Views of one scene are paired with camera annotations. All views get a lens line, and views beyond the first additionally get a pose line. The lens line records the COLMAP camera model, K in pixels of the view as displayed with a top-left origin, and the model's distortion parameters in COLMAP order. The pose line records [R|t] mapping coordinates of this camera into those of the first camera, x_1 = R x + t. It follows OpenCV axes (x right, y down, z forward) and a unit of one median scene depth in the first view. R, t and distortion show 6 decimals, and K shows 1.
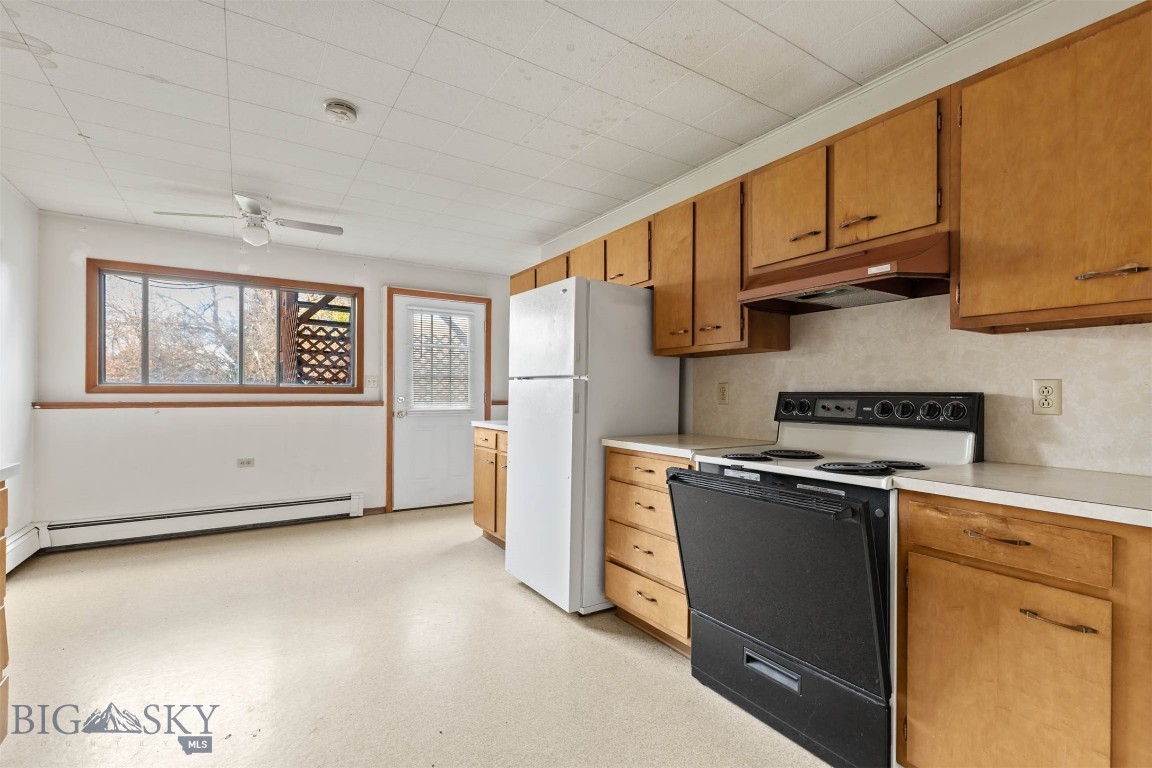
lens RADIAL K [[525.8, 0, 571.6], [0, 525.8, 391.6], [0, 0, 1]] dist [0.004576, 0.000636]
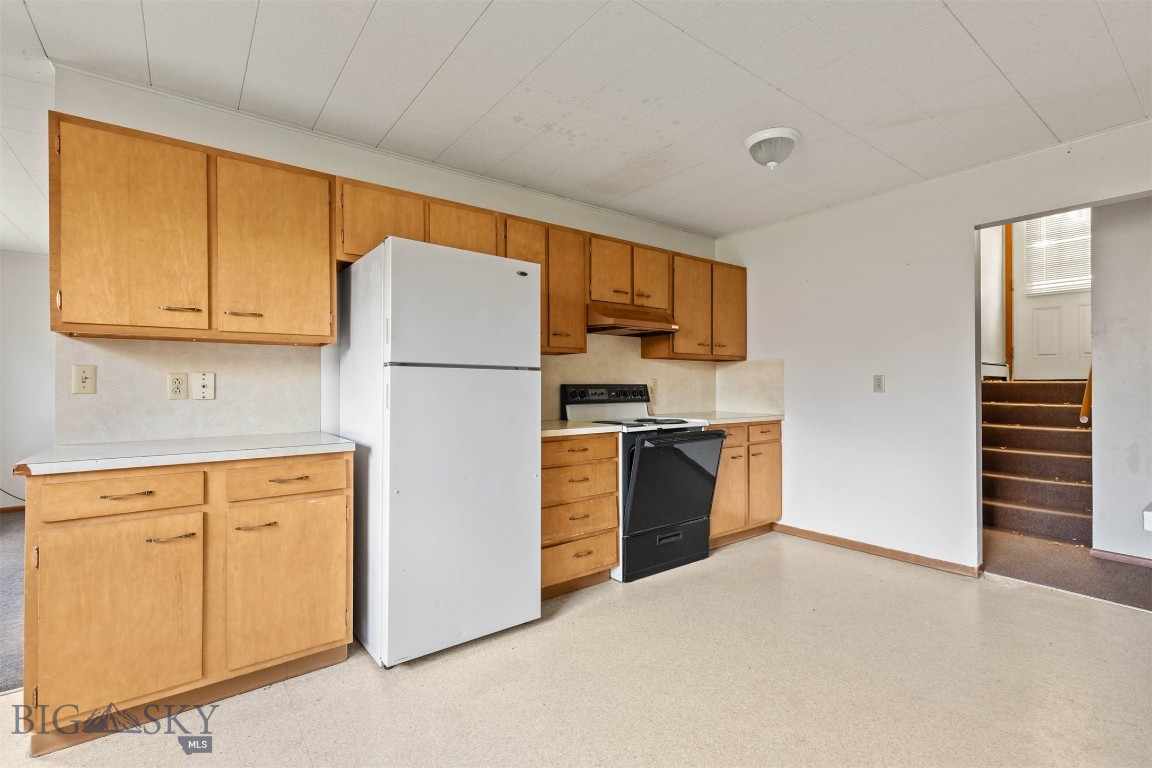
lens RADIAL K [[525.8, 0, 572.0], [0, 525.8, 382.5], [0, 0, 1]] dist [0.004576, 0.000636]
pose [[-0.093403, -0.000366, 0.995628, -1.074756], [-0.002214, 0.999998, 0.000160, -0.004952], [-0.995626, -0.002189, -0.093403, 1.157397]]
